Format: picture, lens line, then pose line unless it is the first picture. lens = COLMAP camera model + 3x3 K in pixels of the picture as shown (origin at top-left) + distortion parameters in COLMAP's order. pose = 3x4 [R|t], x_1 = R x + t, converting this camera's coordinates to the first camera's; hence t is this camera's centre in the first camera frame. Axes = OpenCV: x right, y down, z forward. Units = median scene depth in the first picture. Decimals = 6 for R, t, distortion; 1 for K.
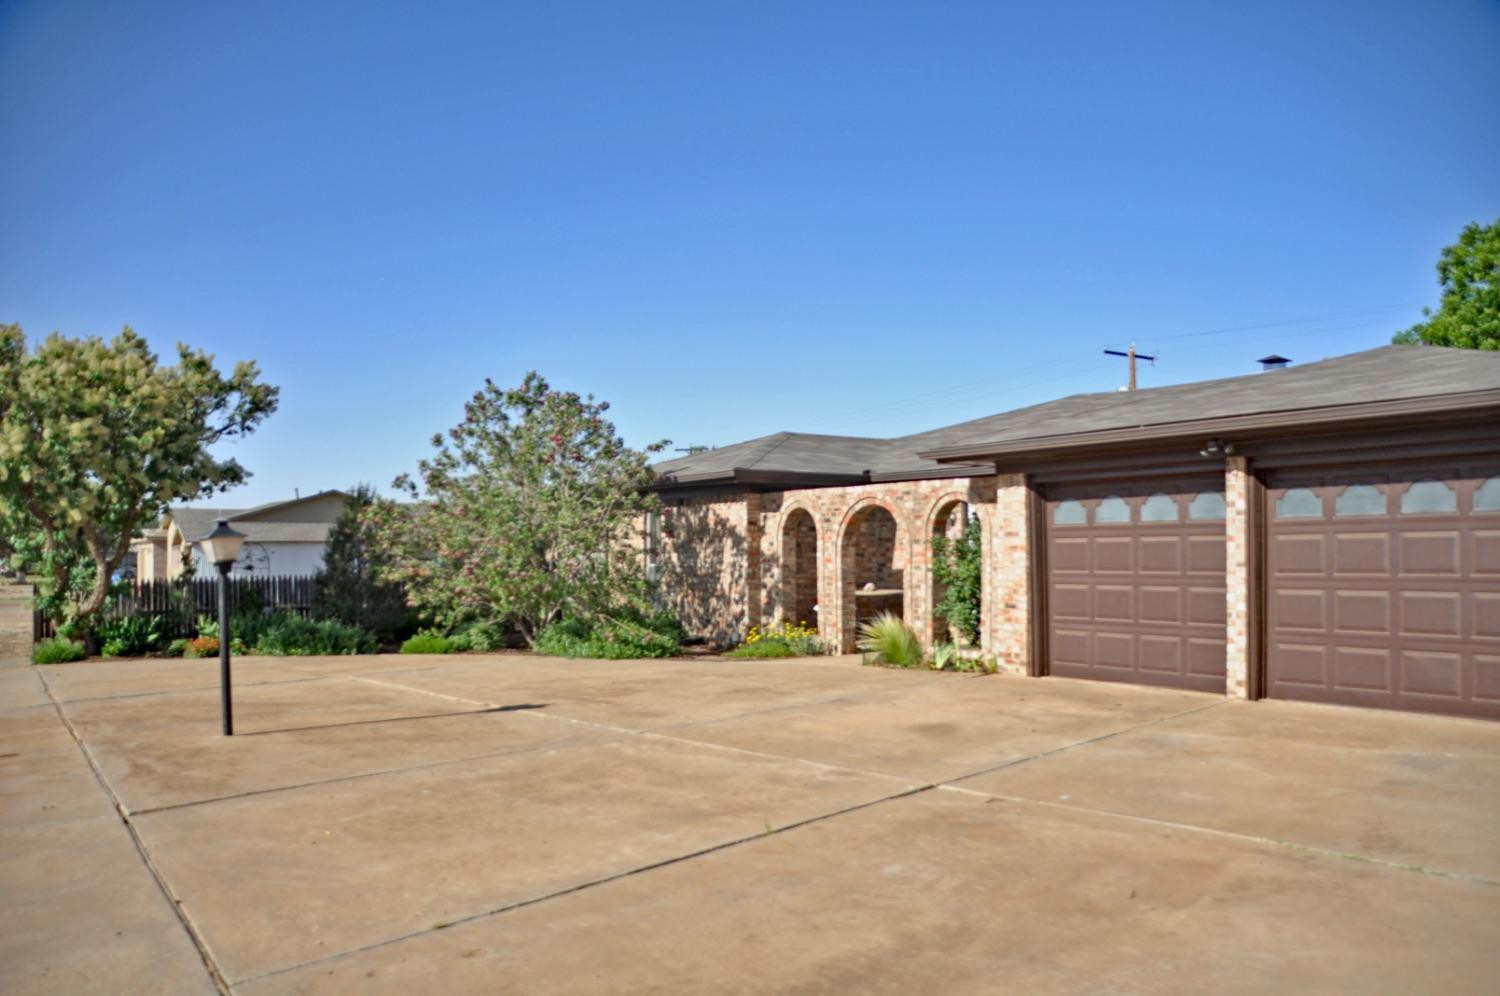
lens RADIAL K [[1274.2, 0, 751.7], [0, 1274.2, 502.9], [0, 0, 1]] dist [-0.106156, 0.094292]
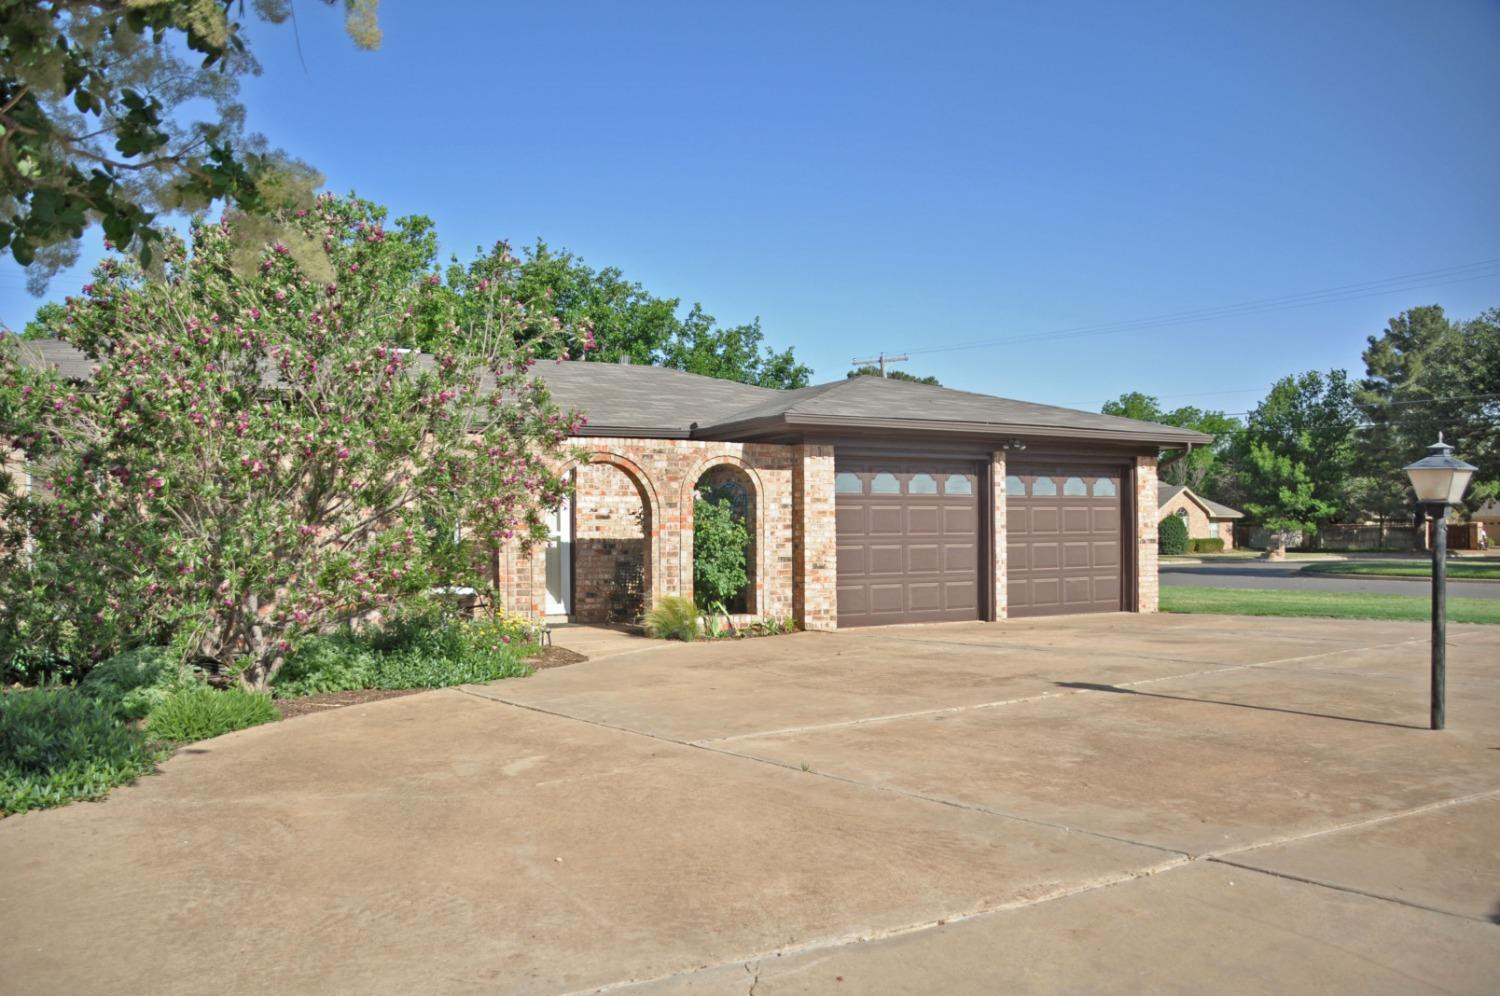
lens RADIAL K [[1274.2, 0, 751.9], [0, 1274.2, 500.4], [0, 0, 1]] dist [-0.106156, 0.094292]
pose [[0.050739, 0.028872, 0.998295, -0.887980], [-0.031816, 0.999121, -0.027279, 0.056522], [-0.998205, -0.030377, 0.051613, 1.005279]]
